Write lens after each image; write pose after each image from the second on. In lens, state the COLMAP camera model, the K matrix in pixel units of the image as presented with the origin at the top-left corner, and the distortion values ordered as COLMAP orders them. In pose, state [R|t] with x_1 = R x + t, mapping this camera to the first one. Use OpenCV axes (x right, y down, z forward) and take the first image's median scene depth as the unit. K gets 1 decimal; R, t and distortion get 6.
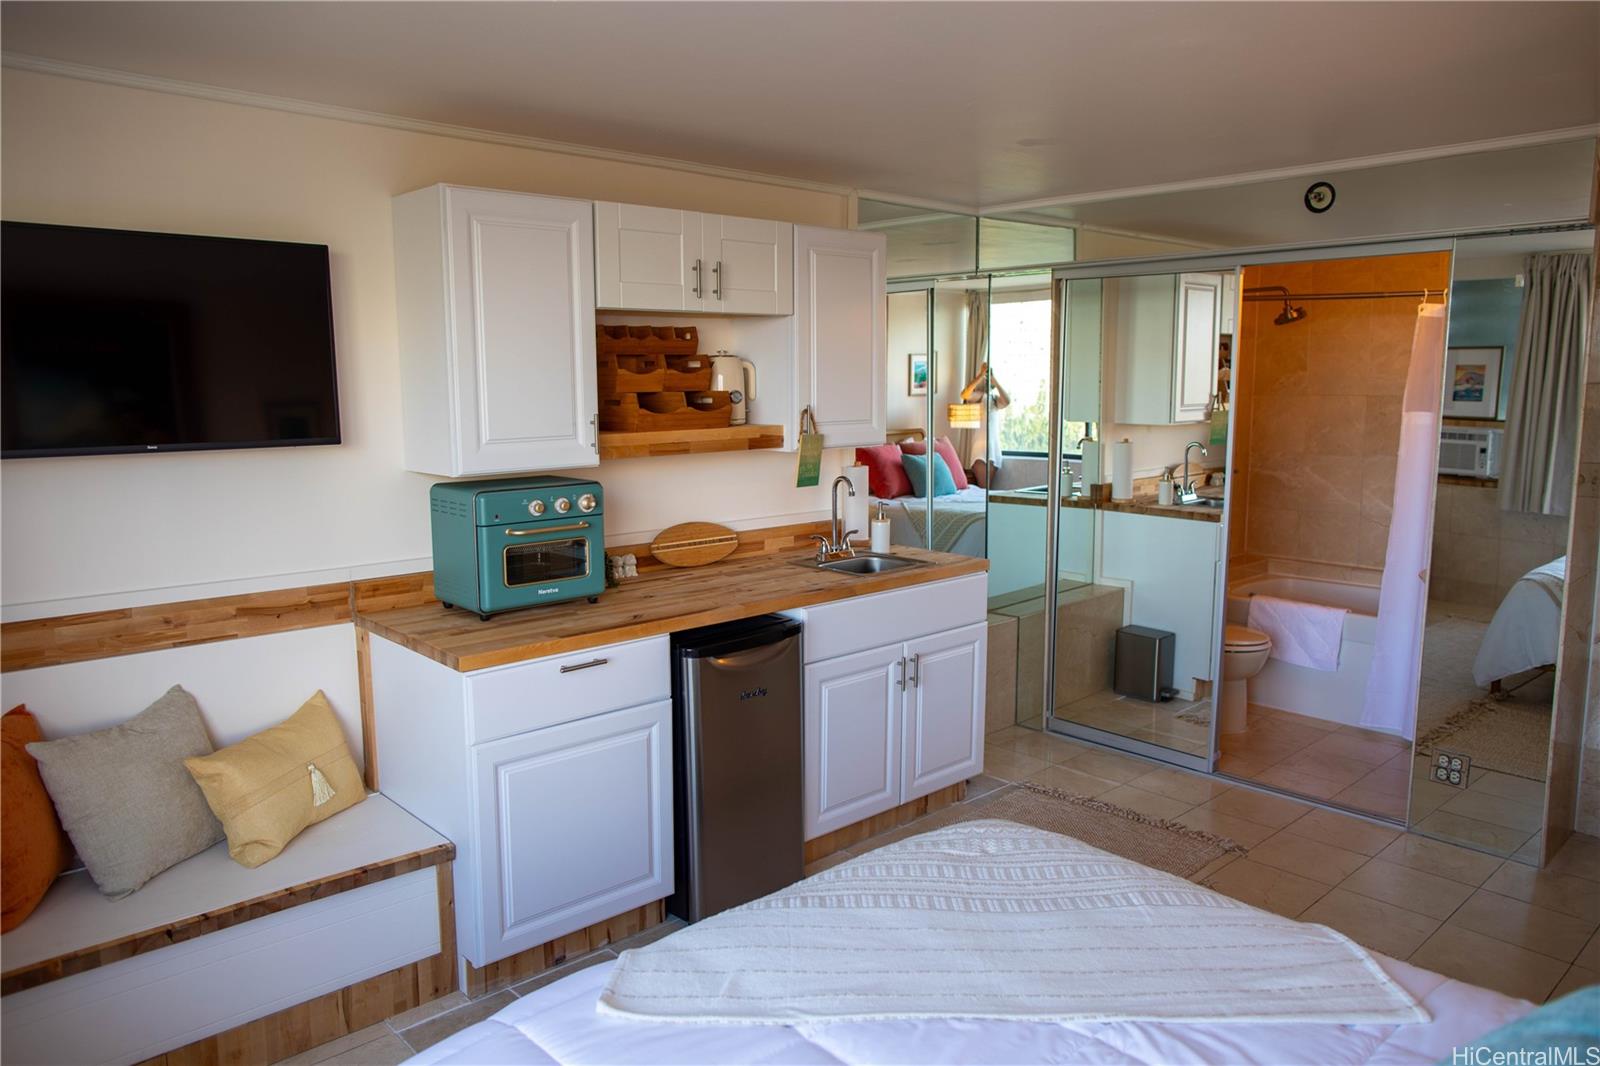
lens RADIAL K [[1109.9, 0, 800.0], [0, 1109.9, 533.0], [0, 0, 1]] dist [-0.055237, 0.047508]
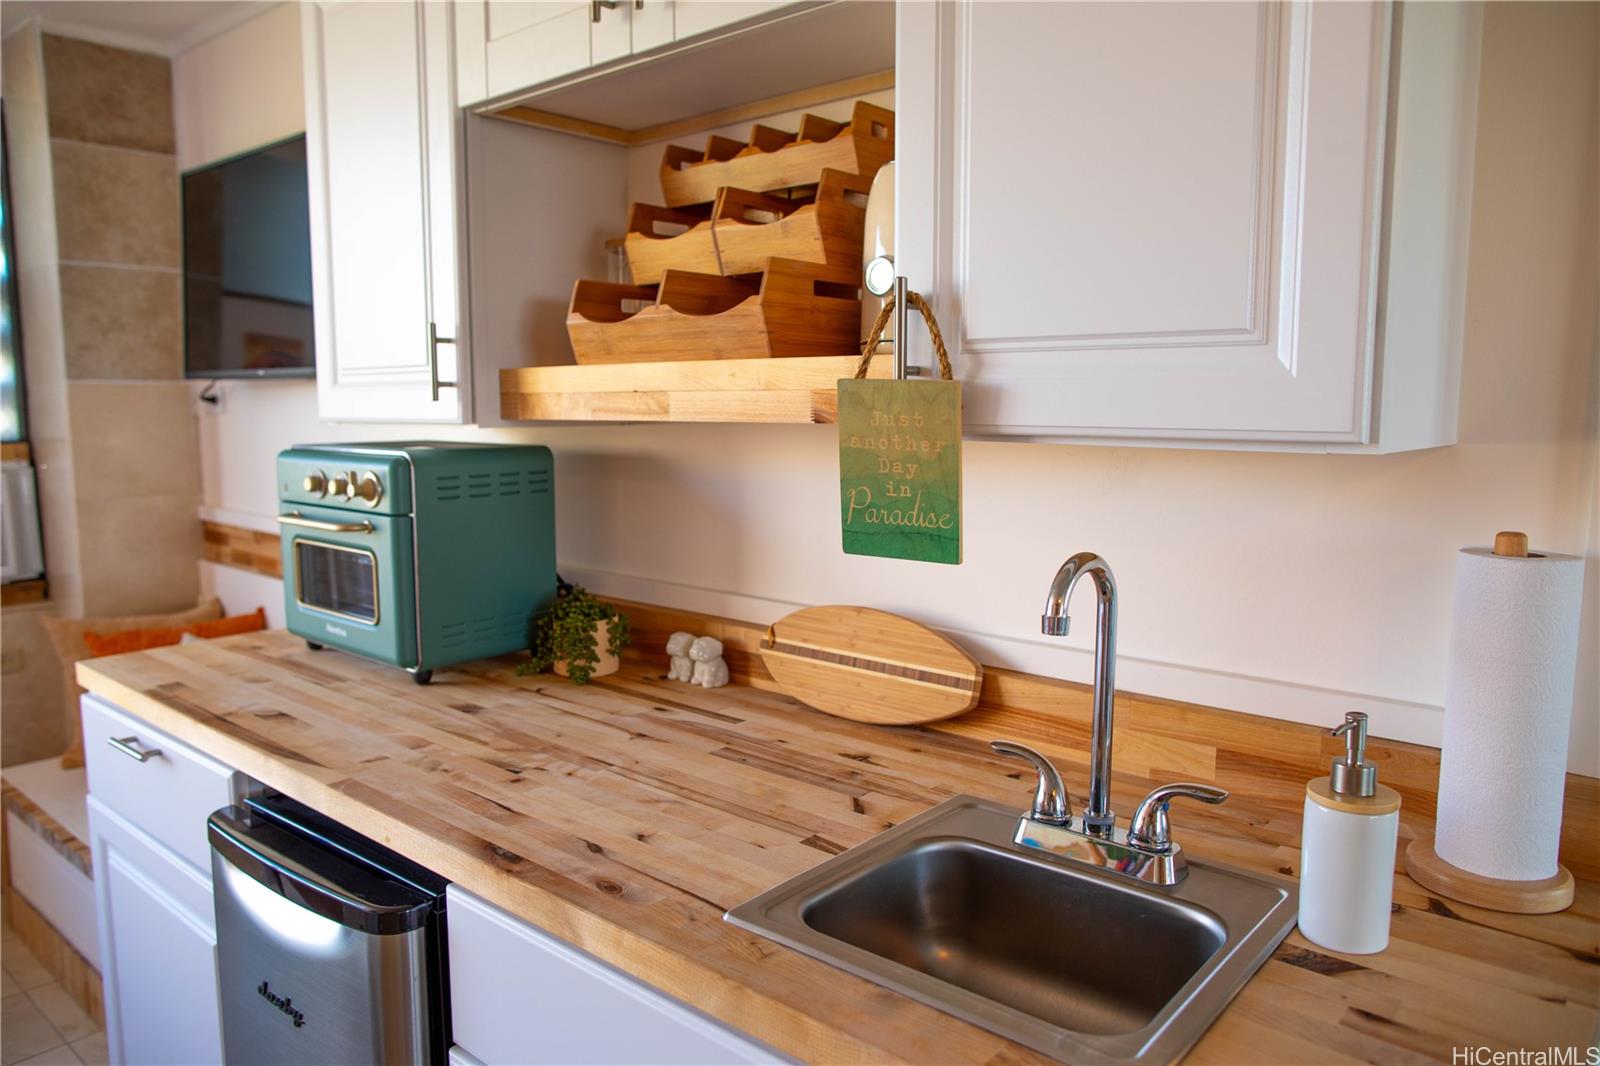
lens RADIAL K [[1109.9, 0, 800.0], [0, 1109.9, 533.0], [0, 0, 1]] dist [-0.055237, 0.047508]
pose [[0.108972, 0.122516, -0.986466, 0.322399], [-0.145123, 0.983704, 0.106142, -0.083871], [0.983394, 0.131592, 0.124976, 1.034661]]
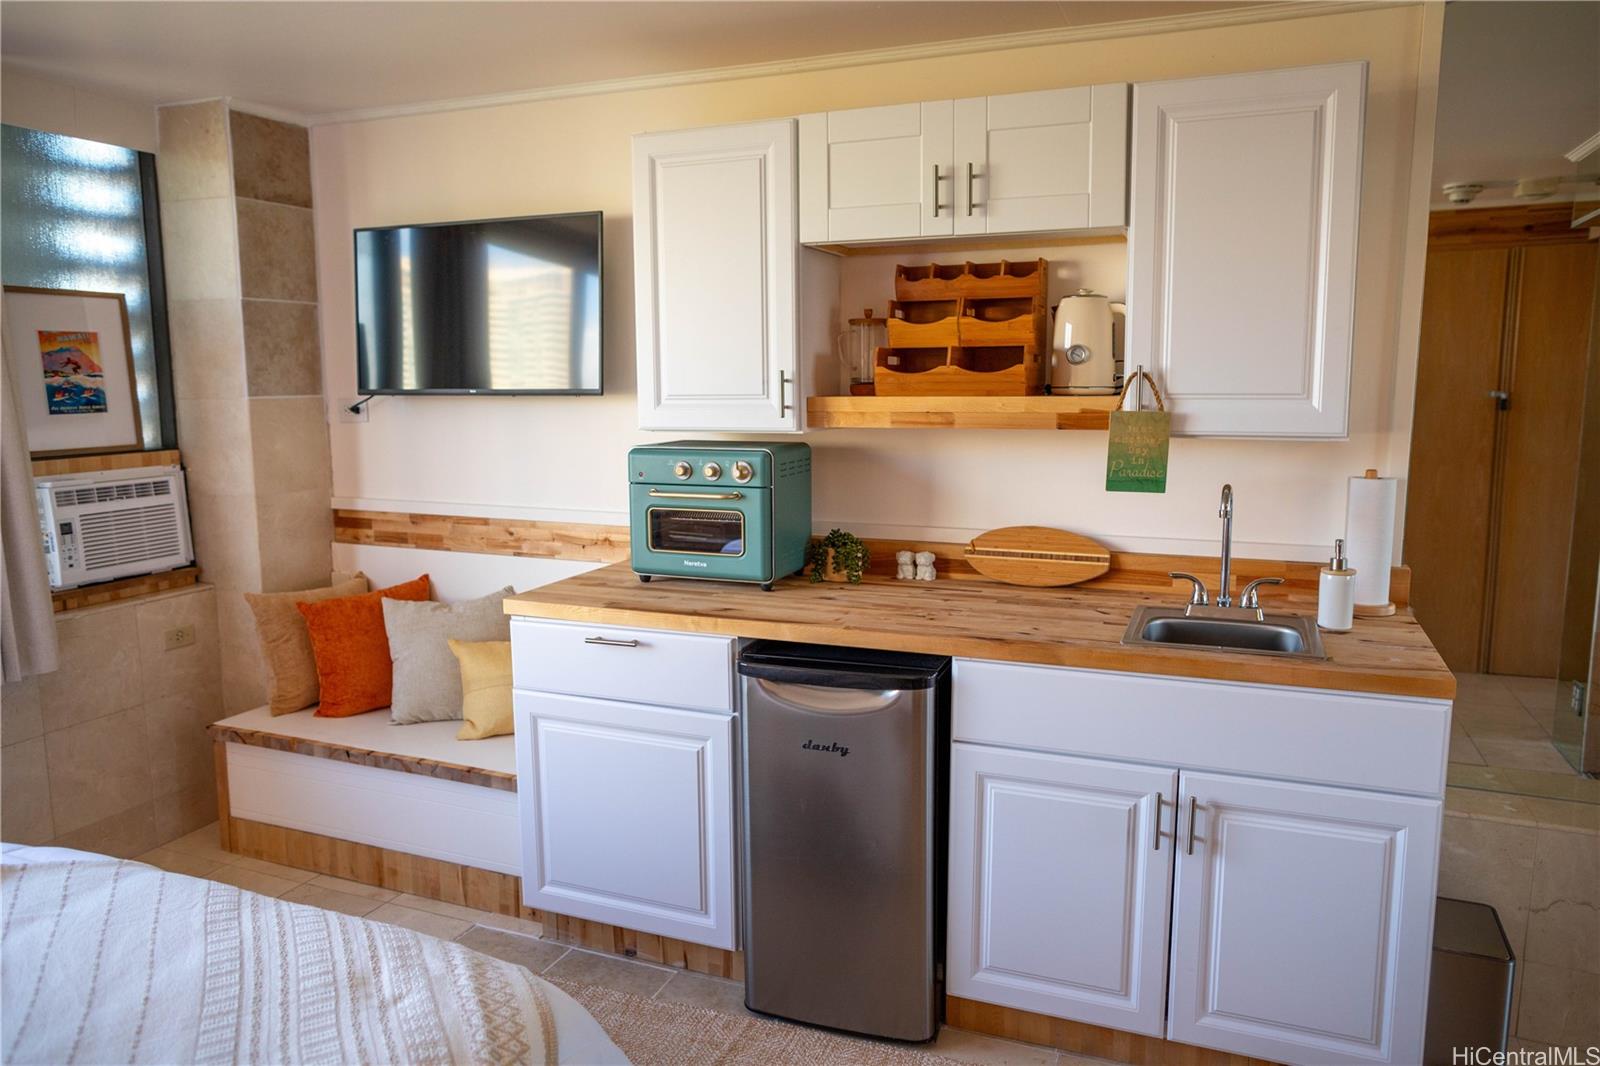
lens RADIAL K [[1109.9, 0, 800.0], [0, 1109.9, 533.0], [0, 0, 1]] dist [-0.055237, 0.047508]
pose [[0.423682, 0.127390, -0.896808, 0.555097], [-0.125378, 0.988779, 0.081222, -0.050986], [0.897092, 0.078028, 0.434900, 0.605679]]
